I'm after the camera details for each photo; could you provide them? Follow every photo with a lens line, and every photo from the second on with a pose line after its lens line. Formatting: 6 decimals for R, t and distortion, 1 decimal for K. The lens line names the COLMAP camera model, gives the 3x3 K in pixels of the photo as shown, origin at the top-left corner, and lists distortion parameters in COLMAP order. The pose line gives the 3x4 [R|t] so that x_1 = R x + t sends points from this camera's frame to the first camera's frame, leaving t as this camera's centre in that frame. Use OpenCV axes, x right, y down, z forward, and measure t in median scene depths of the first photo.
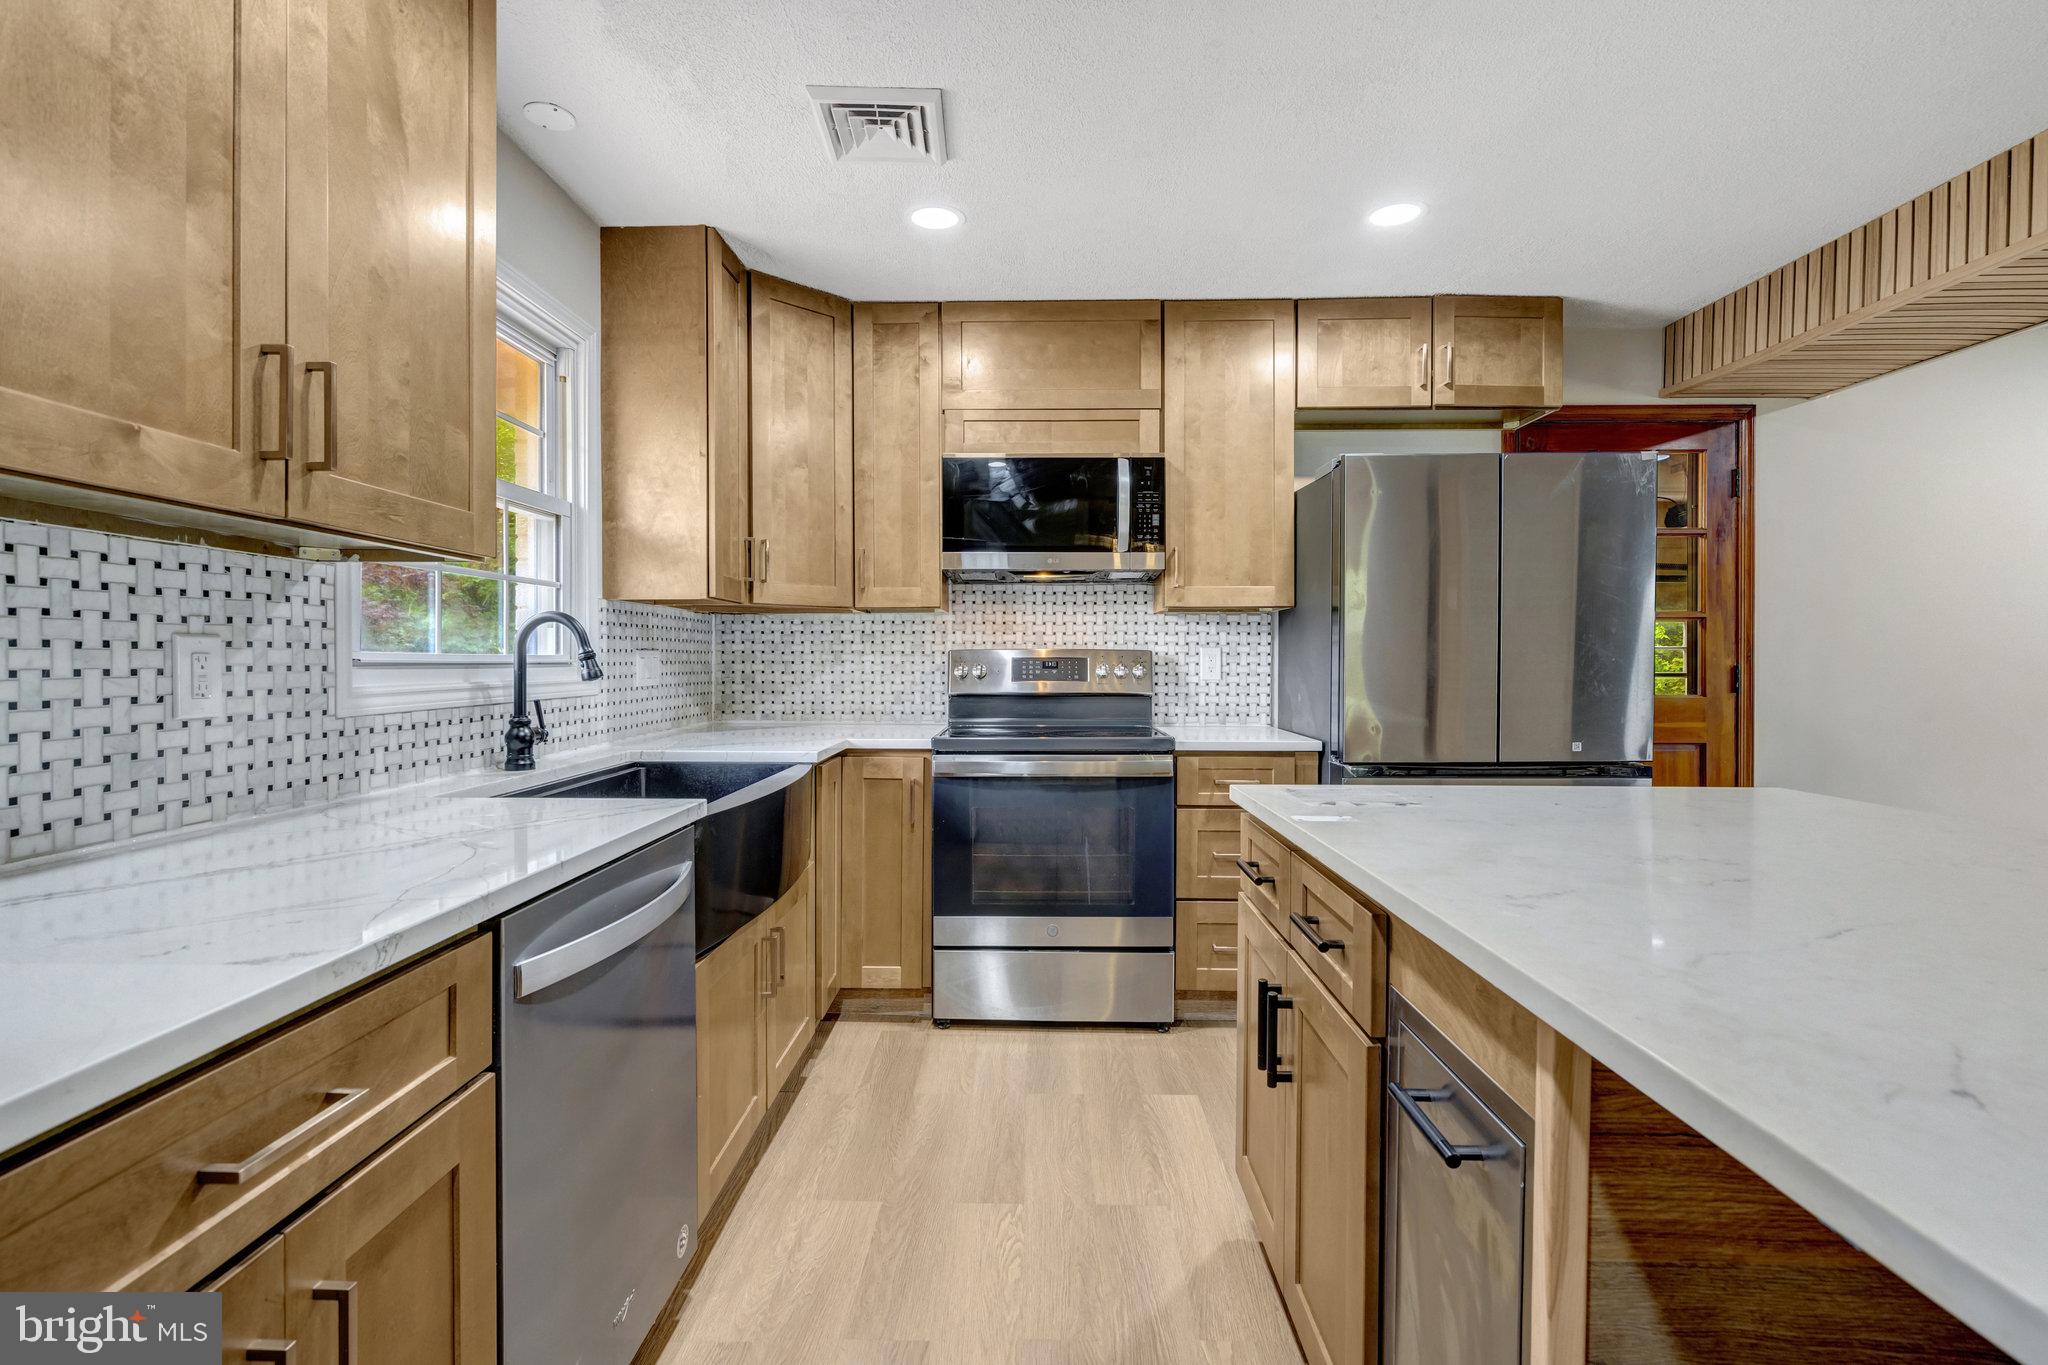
lens RADIAL K [[947.1, 0, 1015.5], [0, 947.1, 670.9], [0, 0, 1]] dist [-0.001739, 0.000667]
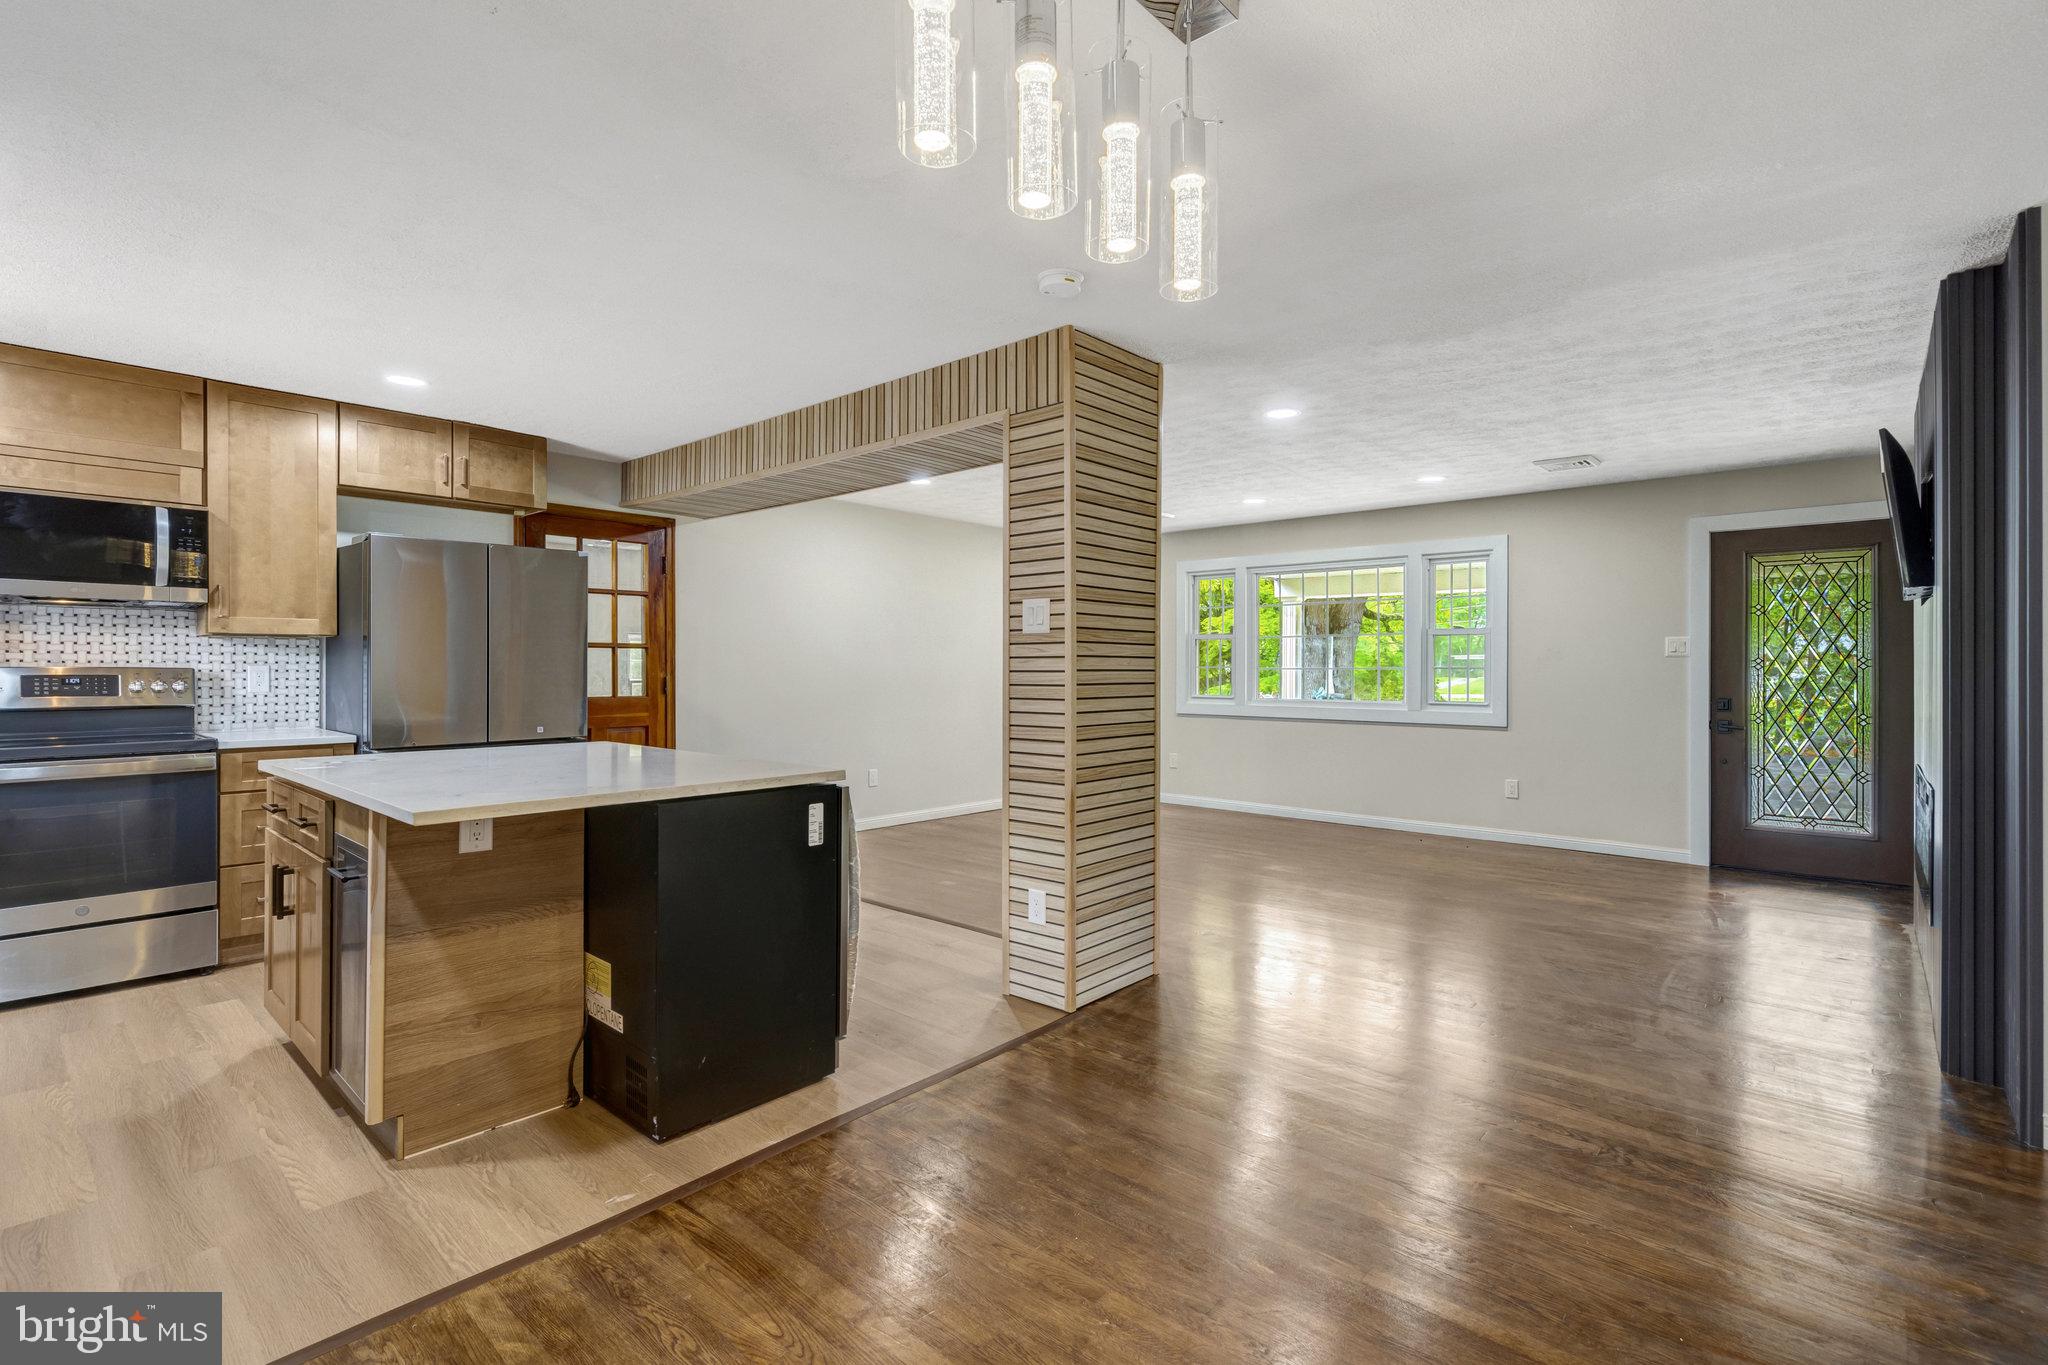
lens RADIAL K [[947.1, 0, 1027.1], [0, 947.1, 667.3], [0, 0, 1]] dist [-0.001739, 0.000667]
pose [[0.651607, -0.001374, 0.758555, -0.078326], [0.008470, 0.999949, -0.005464, -0.008379], [-0.758509, 0.009986, 0.651586, -0.586365]]
